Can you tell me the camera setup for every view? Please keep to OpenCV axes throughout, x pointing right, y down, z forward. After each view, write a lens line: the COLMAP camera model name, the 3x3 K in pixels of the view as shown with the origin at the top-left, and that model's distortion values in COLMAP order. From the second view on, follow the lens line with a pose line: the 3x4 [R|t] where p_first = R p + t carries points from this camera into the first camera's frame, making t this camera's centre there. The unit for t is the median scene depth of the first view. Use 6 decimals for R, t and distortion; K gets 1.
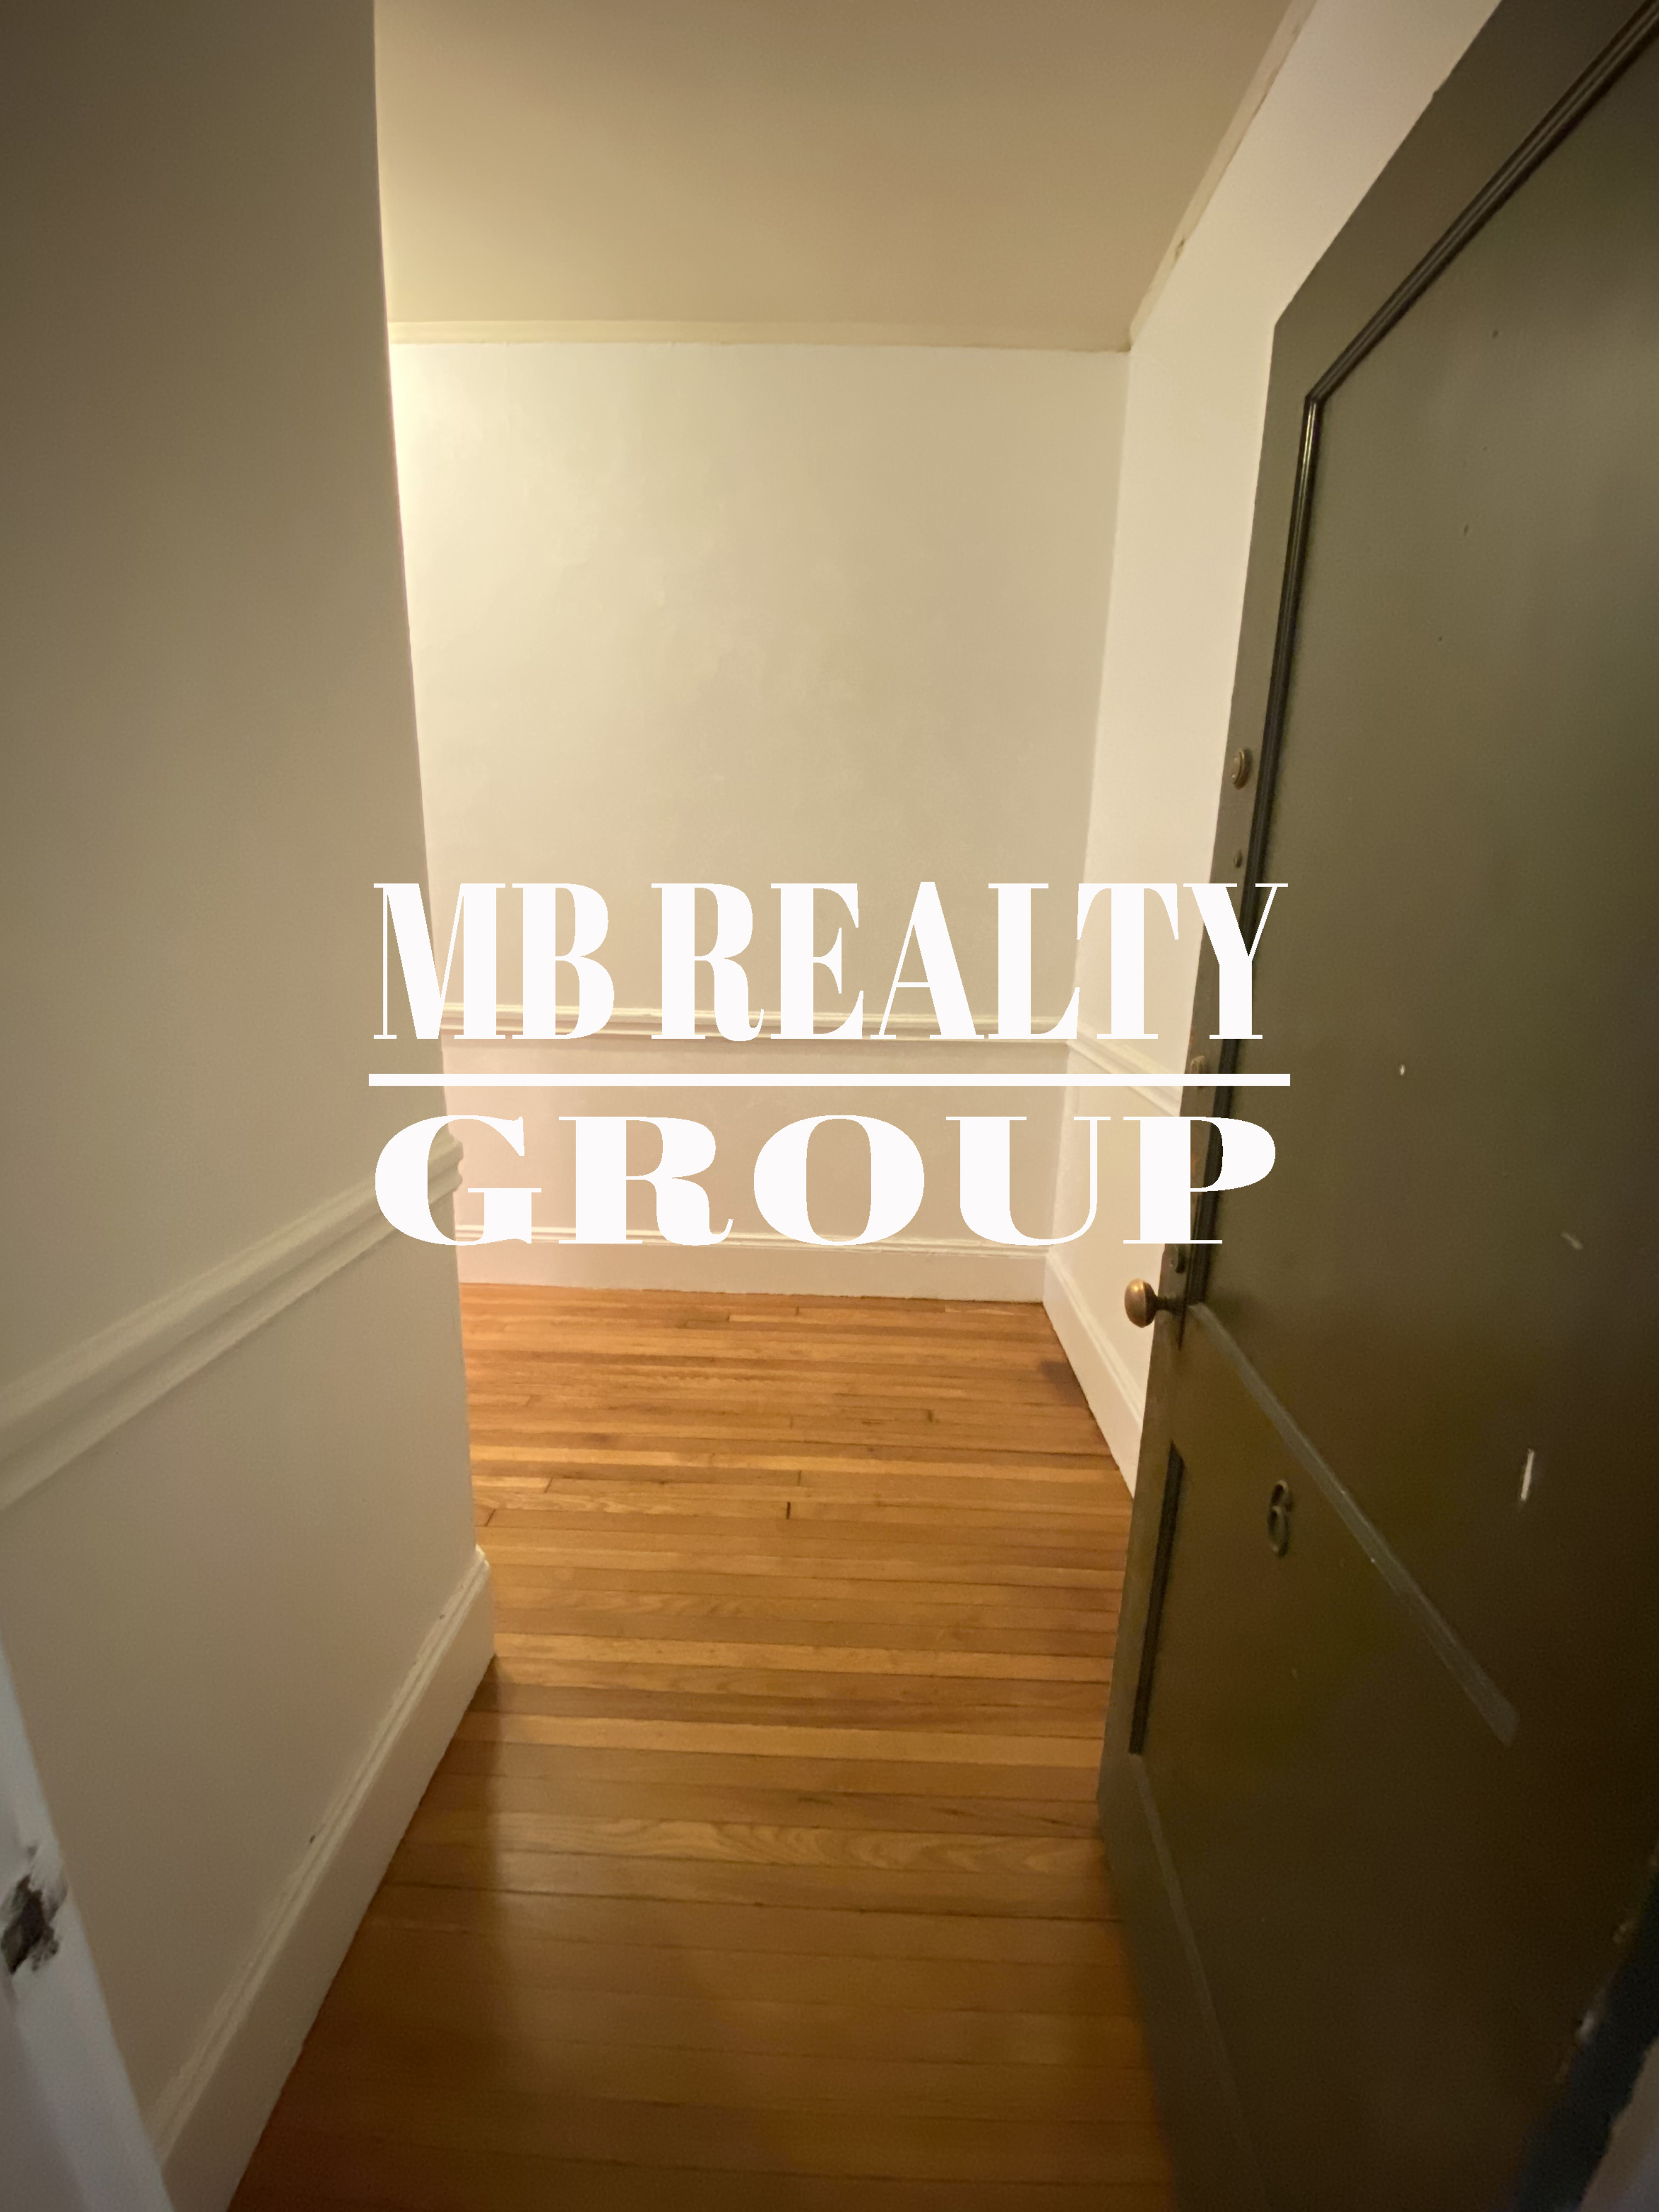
lens RADIAL K [[897.5, 0, 829.5], [0, 897.5, 1106.0], [0, 0, 1]] dist [0.000039, -0.000001]
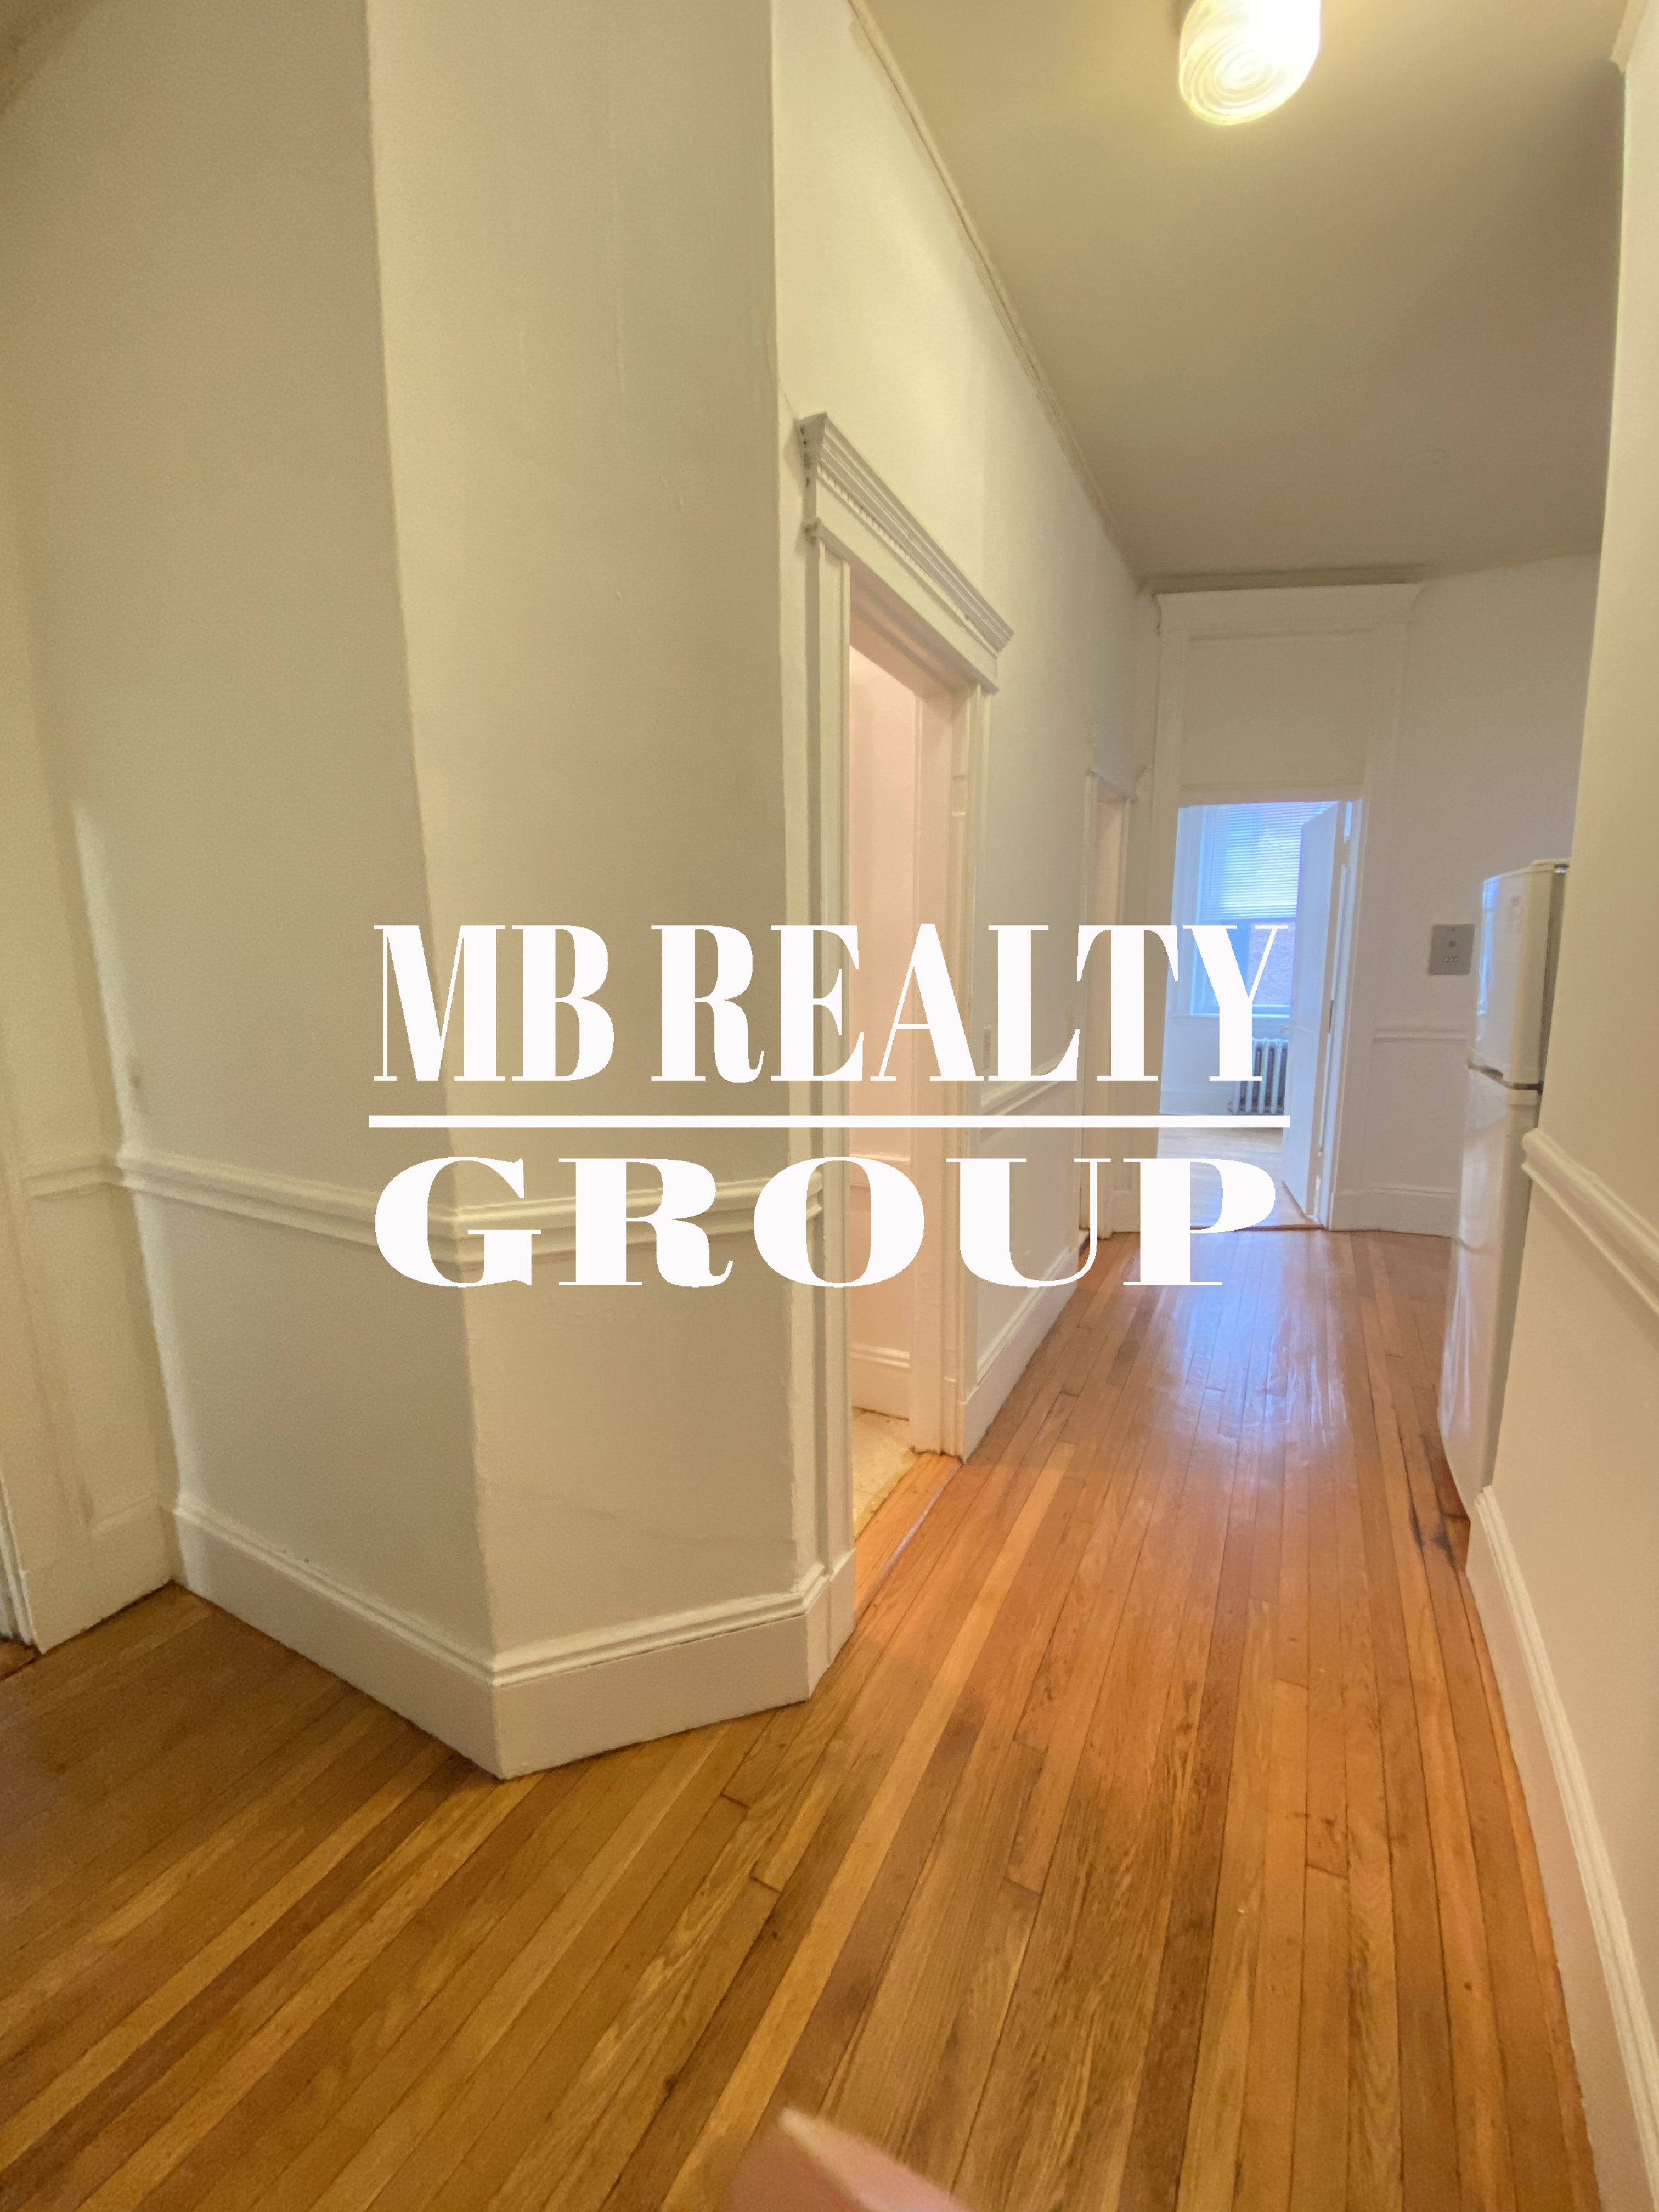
lens RADIAL K [[896.7, 0, 829.5], [0, 896.7, 1106.0], [0, 0, 1]] dist [-0.000934, -0.015091]
pose [[-0.435934, 0.164228, -0.884868, 0.131282], [-0.222556, 0.933001, 0.282804, -0.279757], [0.872027, 0.320217, -0.370176, 1.132989]]
